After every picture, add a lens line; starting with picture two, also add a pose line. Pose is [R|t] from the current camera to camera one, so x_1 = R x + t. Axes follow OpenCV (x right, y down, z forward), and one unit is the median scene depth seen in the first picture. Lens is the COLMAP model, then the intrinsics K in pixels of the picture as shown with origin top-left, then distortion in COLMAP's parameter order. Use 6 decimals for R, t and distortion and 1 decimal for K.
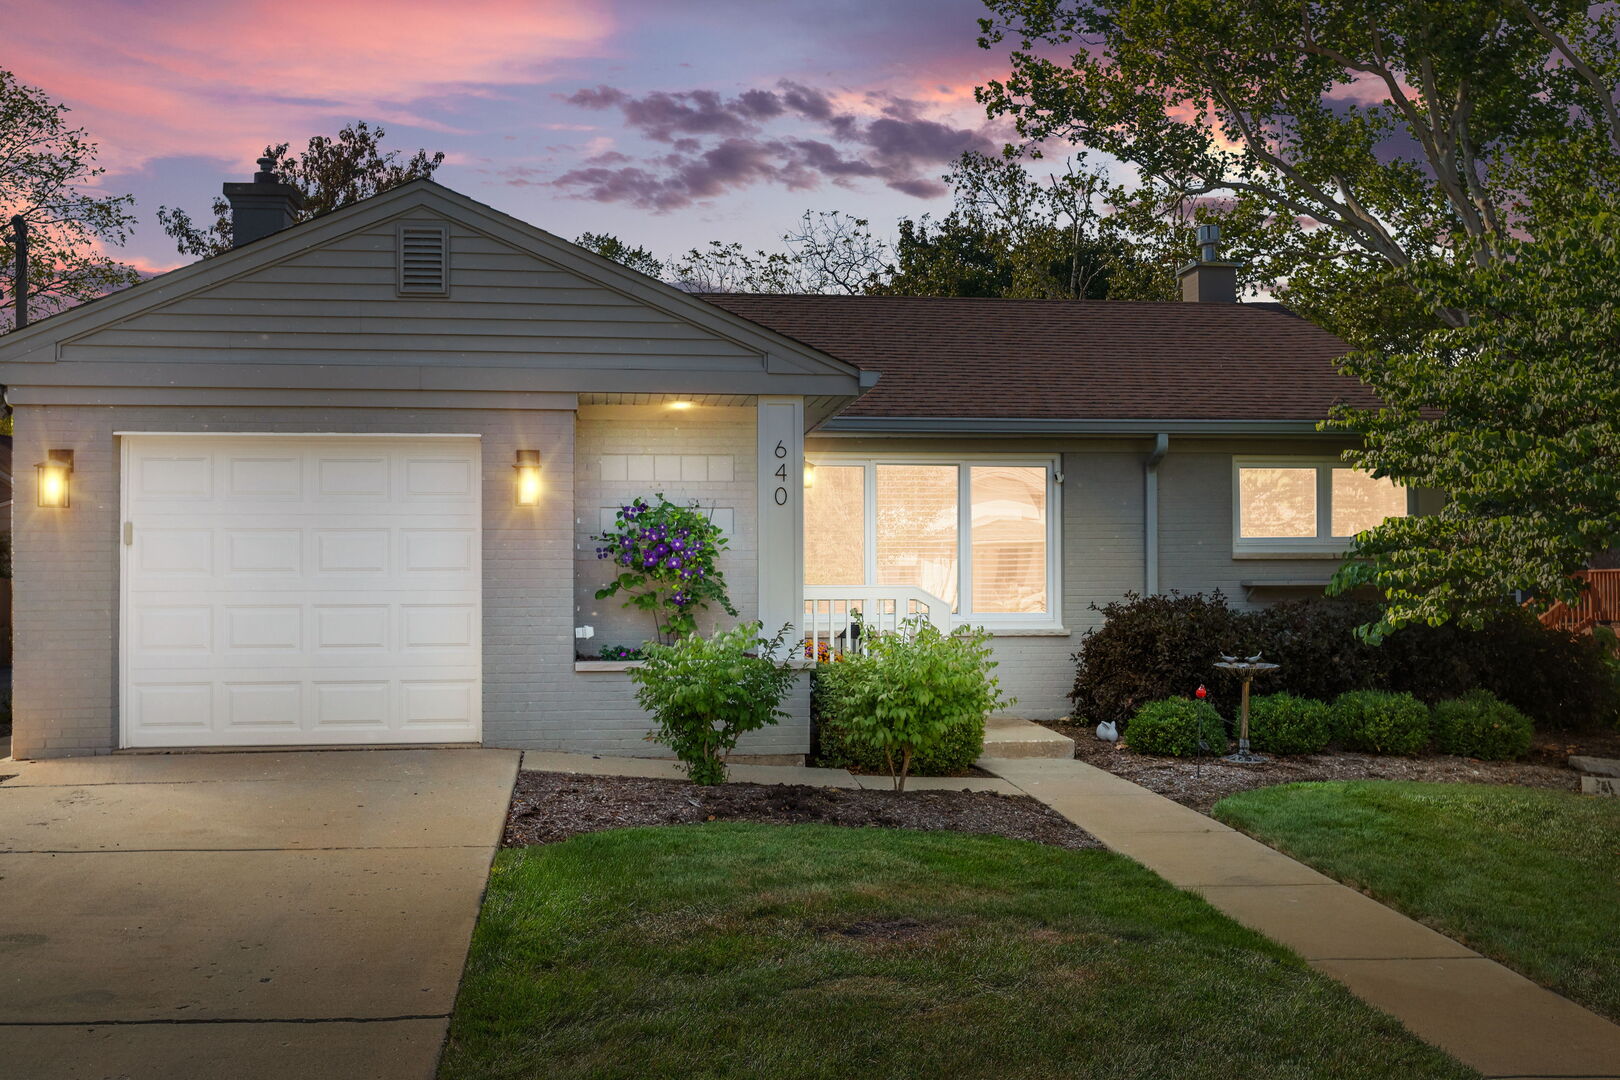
lens RADIAL K [[1602.6, 0, 810.0], [0, 1602.6, 540.0], [0, 0, 1]] dist [0.002519, -0.006994]
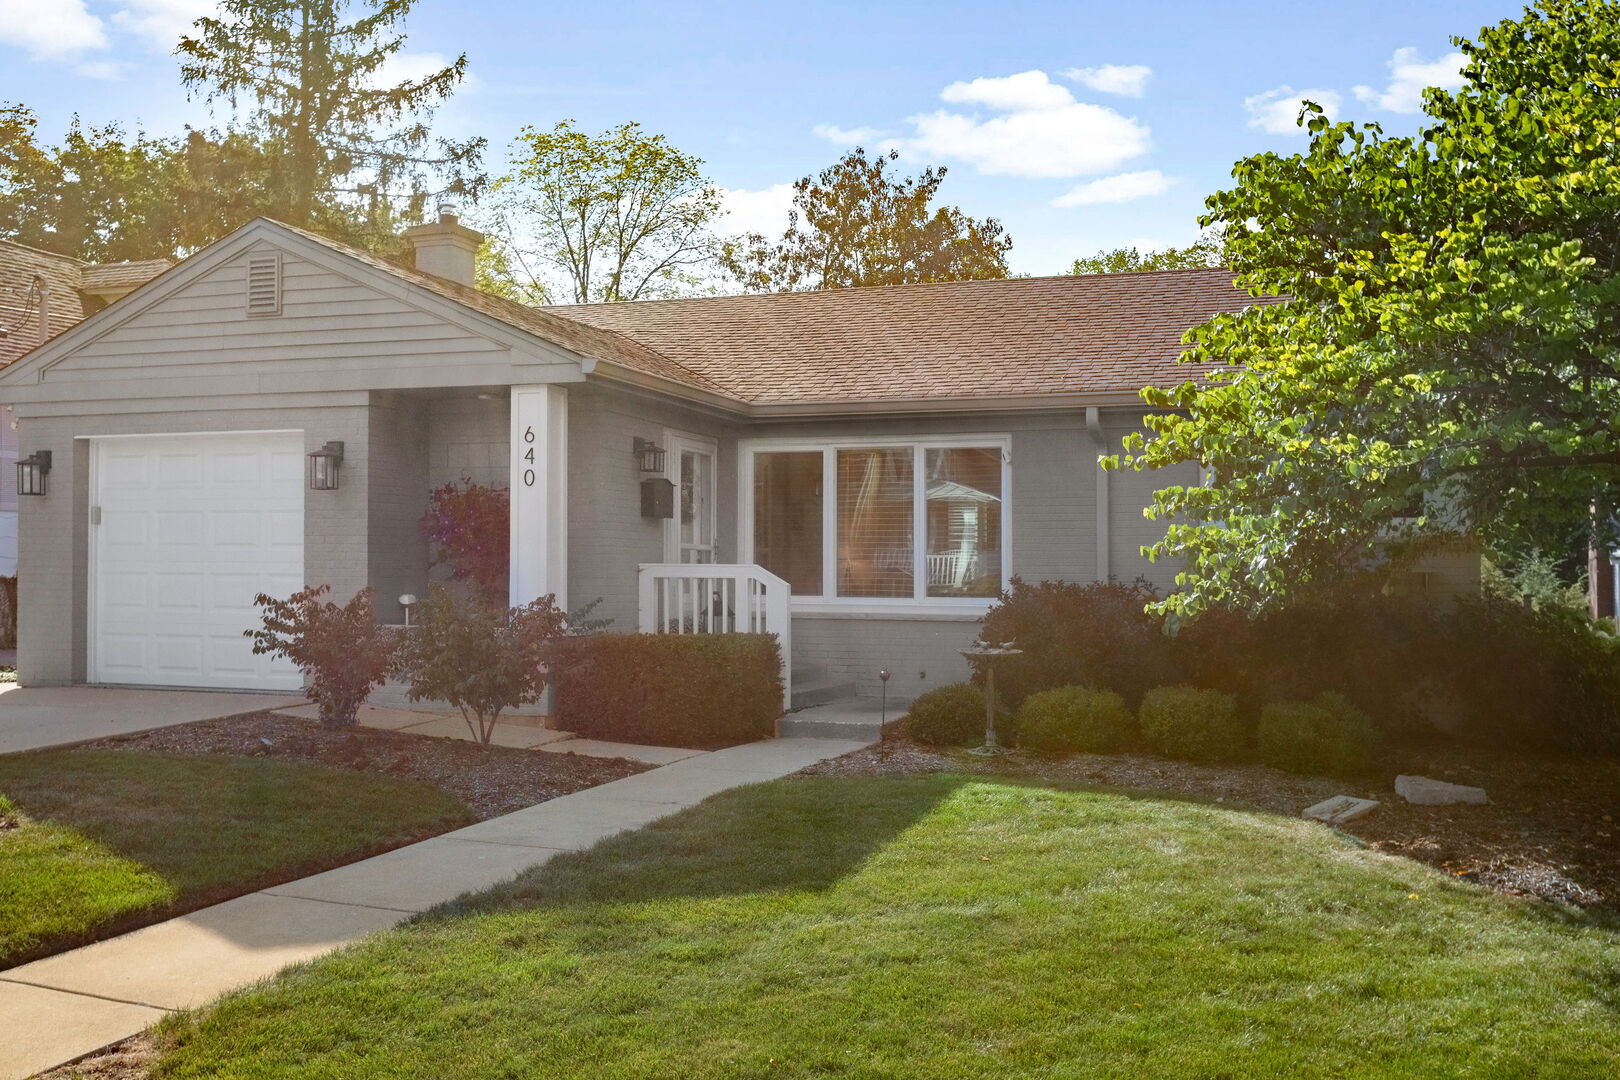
lens RADIAL K [[1602.6, 0, 810.0], [0, 1602.6, 540.0], [0, 0, 1]] dist [0.002519, -0.006994]
pose [[0.881100, 0.000742, -0.472929, 0.663634], [-0.002464, 0.999992, -0.003022, 0.017759], [0.472923, 0.003828, 0.881095, 0.135593]]
